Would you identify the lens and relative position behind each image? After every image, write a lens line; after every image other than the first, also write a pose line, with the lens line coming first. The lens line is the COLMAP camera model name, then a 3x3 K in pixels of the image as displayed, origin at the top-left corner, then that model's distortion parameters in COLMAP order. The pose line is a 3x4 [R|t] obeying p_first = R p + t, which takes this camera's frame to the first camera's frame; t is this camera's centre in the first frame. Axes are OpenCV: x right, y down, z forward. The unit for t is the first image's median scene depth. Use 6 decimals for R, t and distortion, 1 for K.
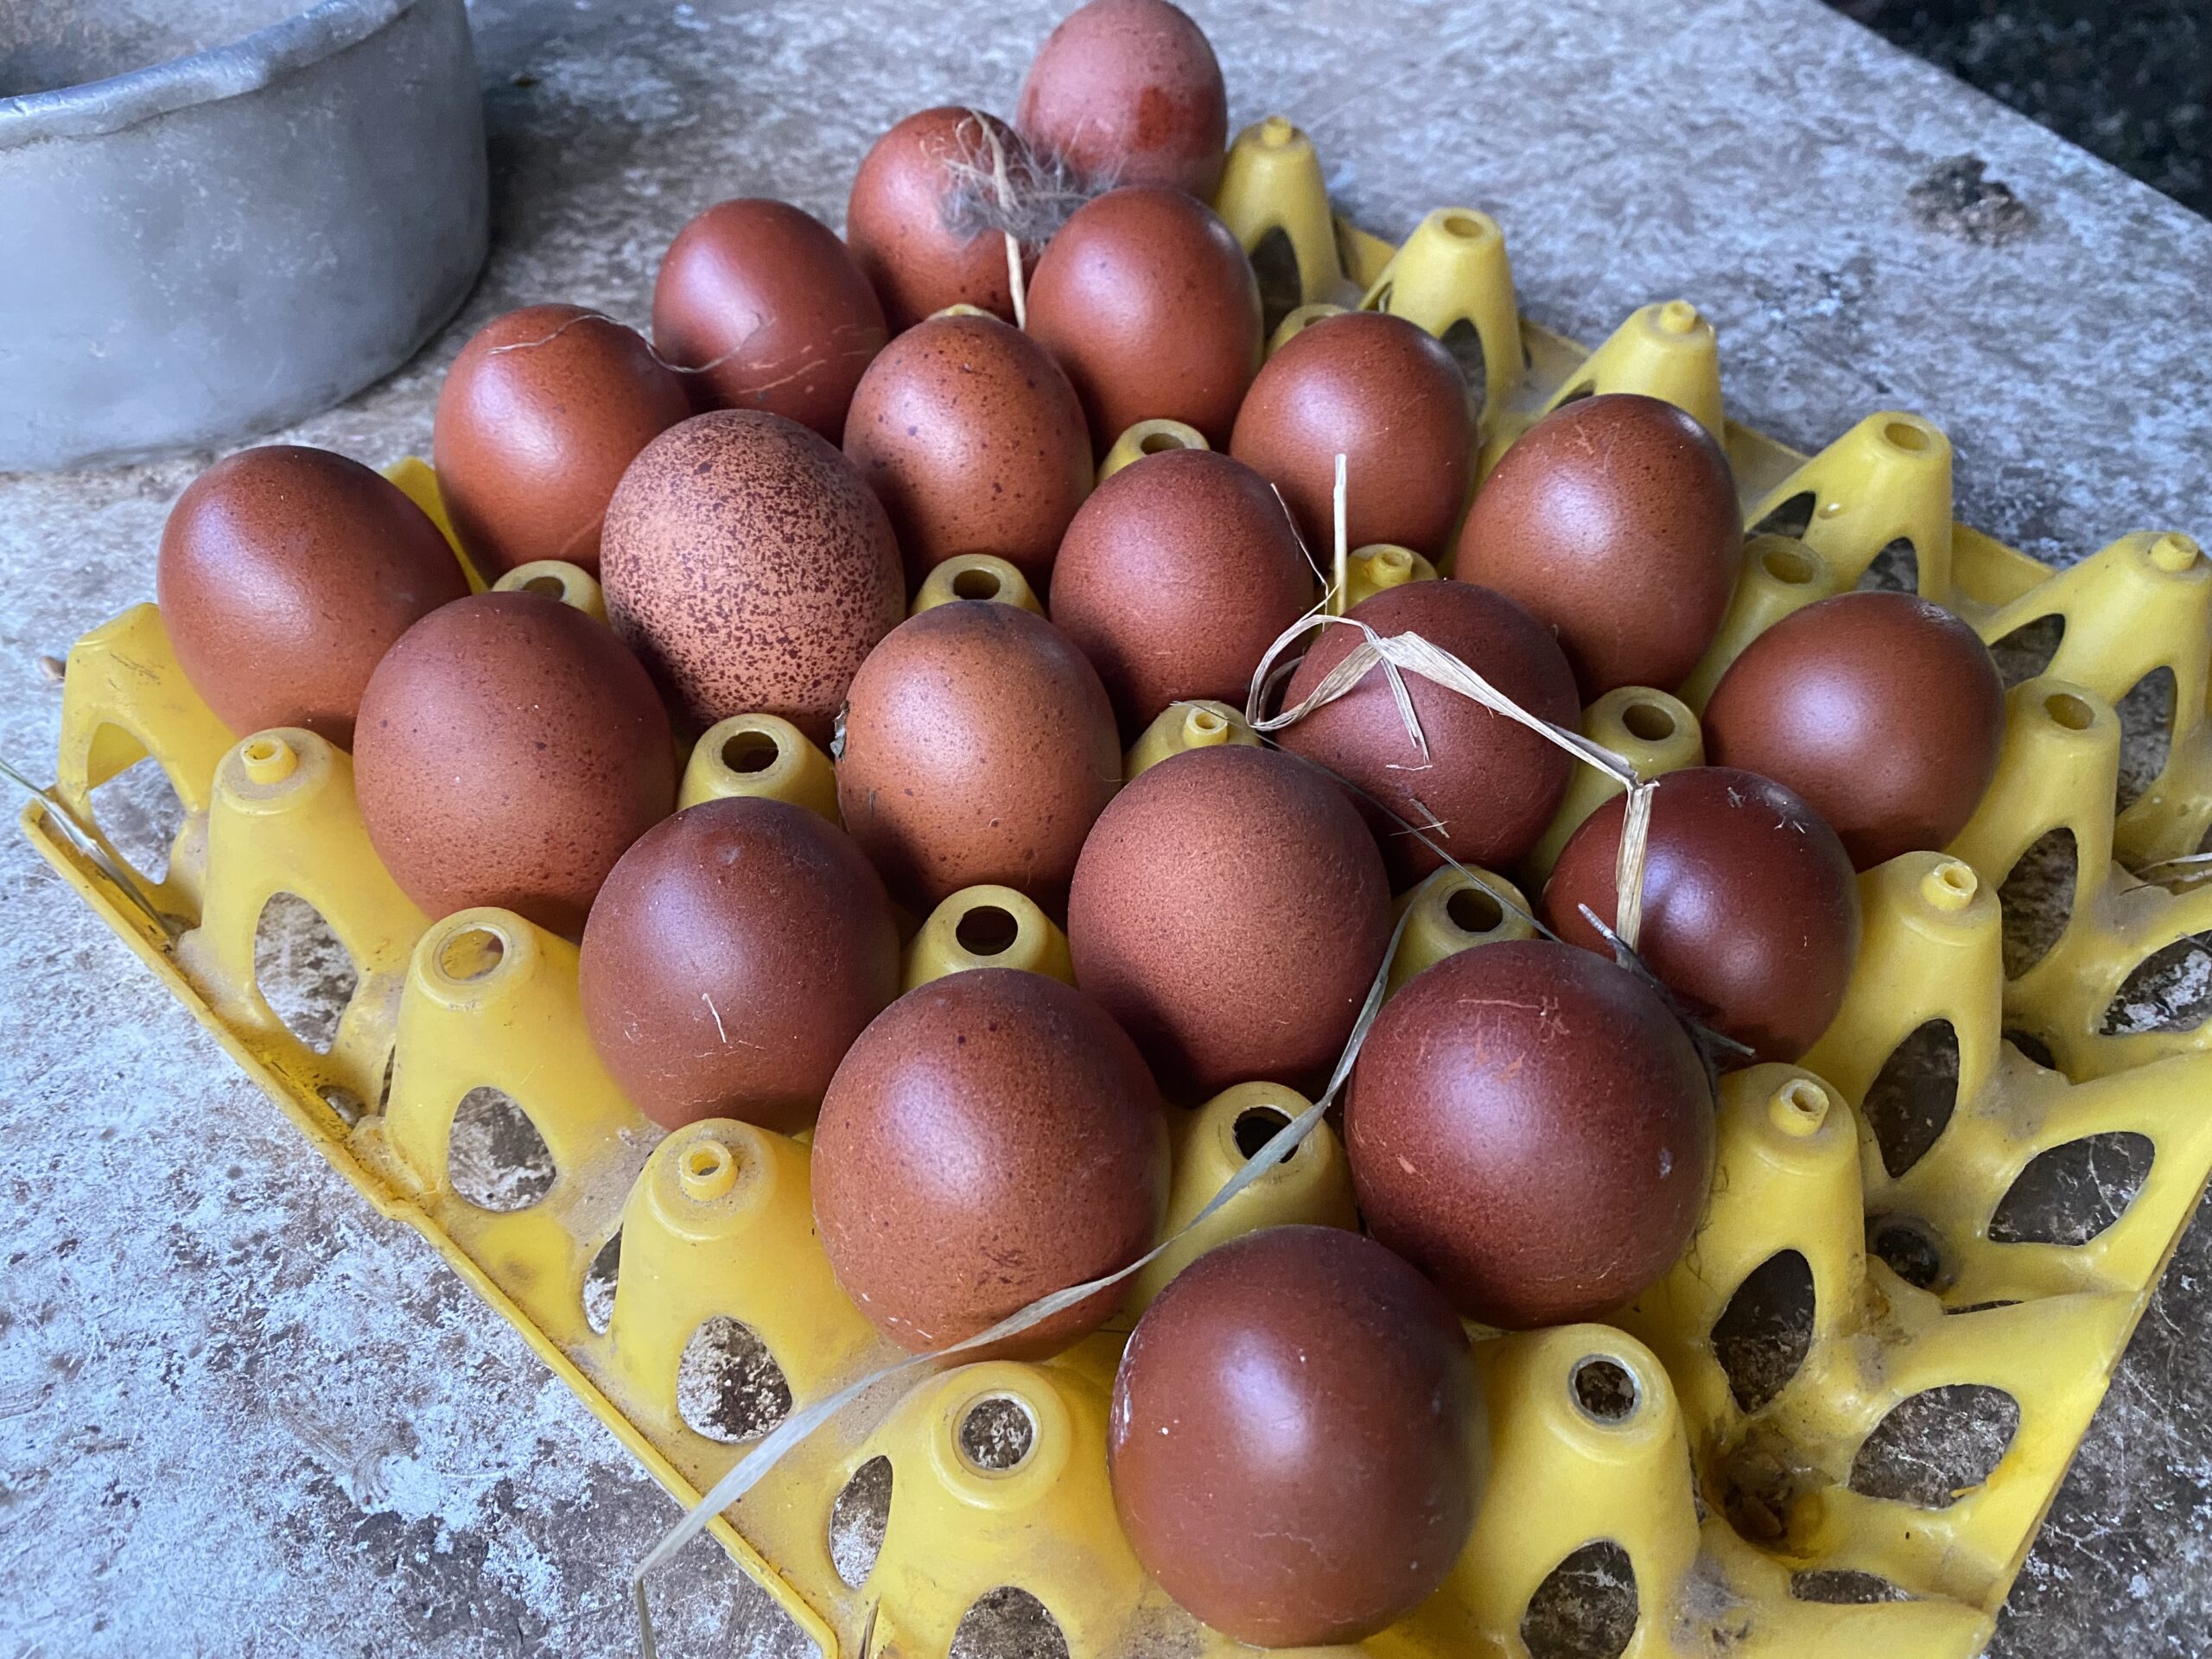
lens RADIAL K [[1815.9, 0, 1106.0], [0, 1815.9, 829.5], [0, 0, 1]] dist [0.078258, -0.103543]
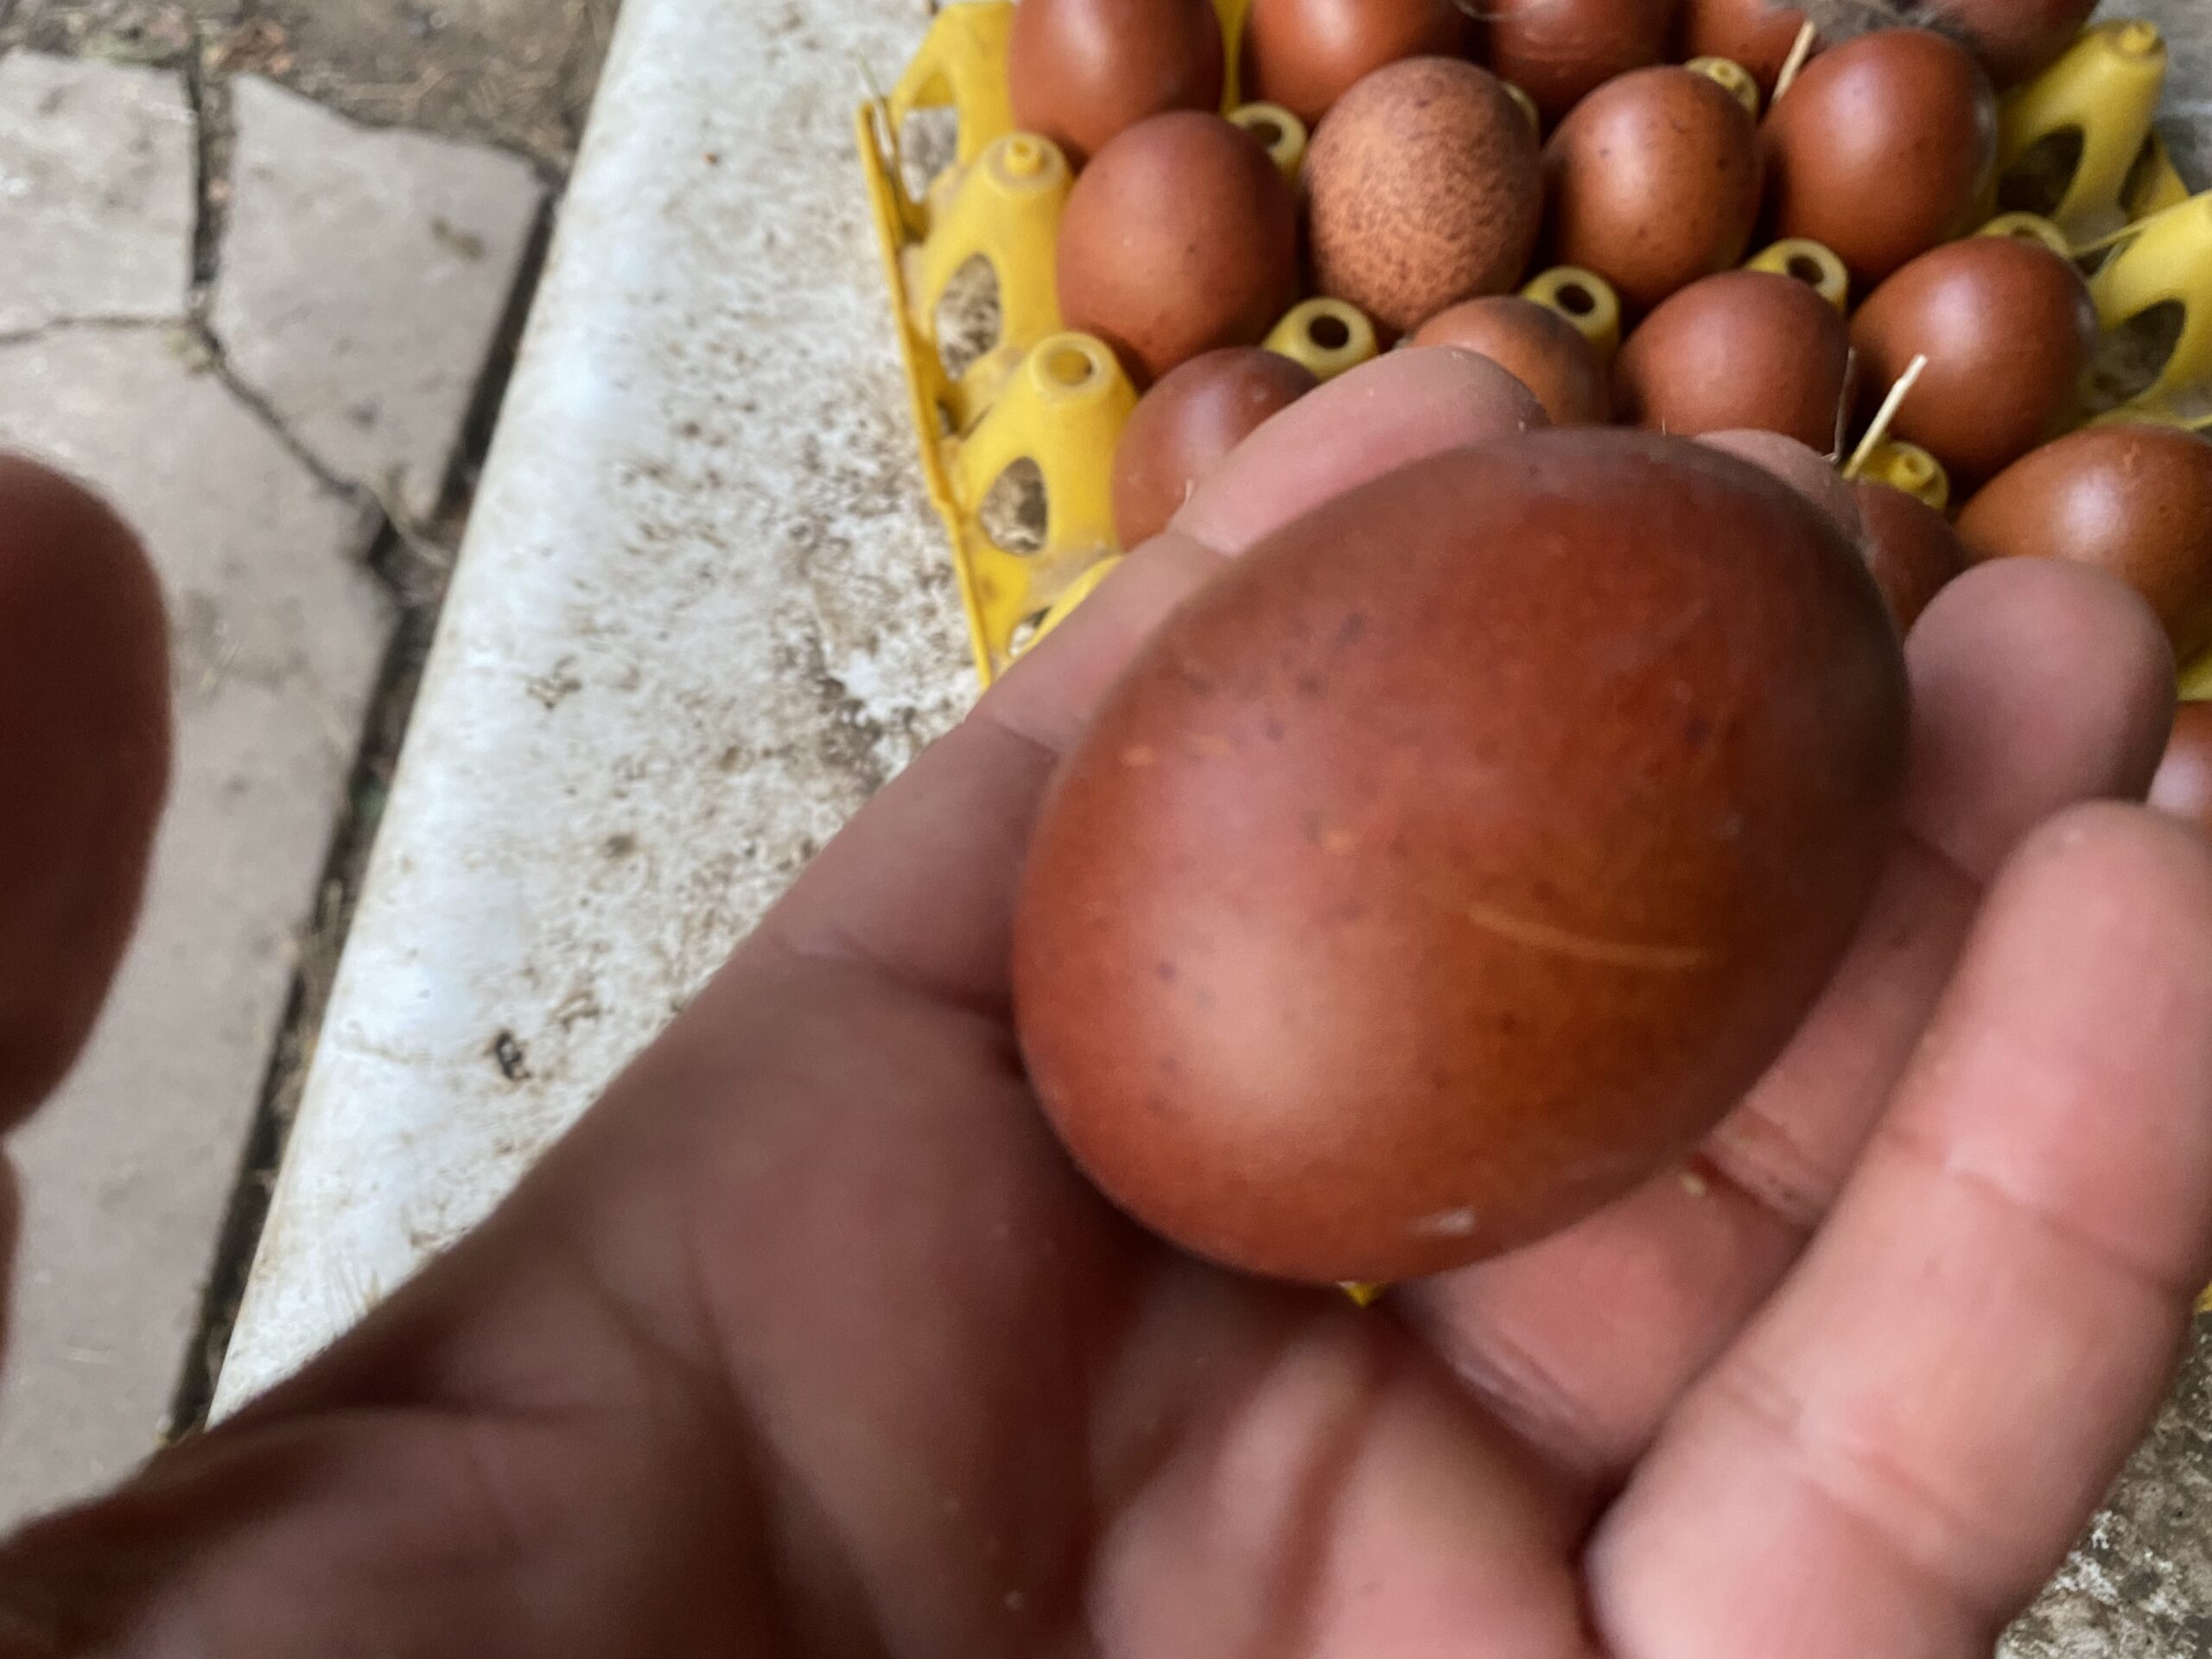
lens RADIAL K [[1612.9, 0, 1106.0], [0, 1612.9, 829.5], [0, 0, 1]] dist [0.009900, 0.004983]
pose [[0.810759, 0.557610, -0.178159, 0.067347], [-0.497260, 0.816627, 0.293005, -0.012407], [0.308872, -0.148965, 0.939365, -0.141419]]
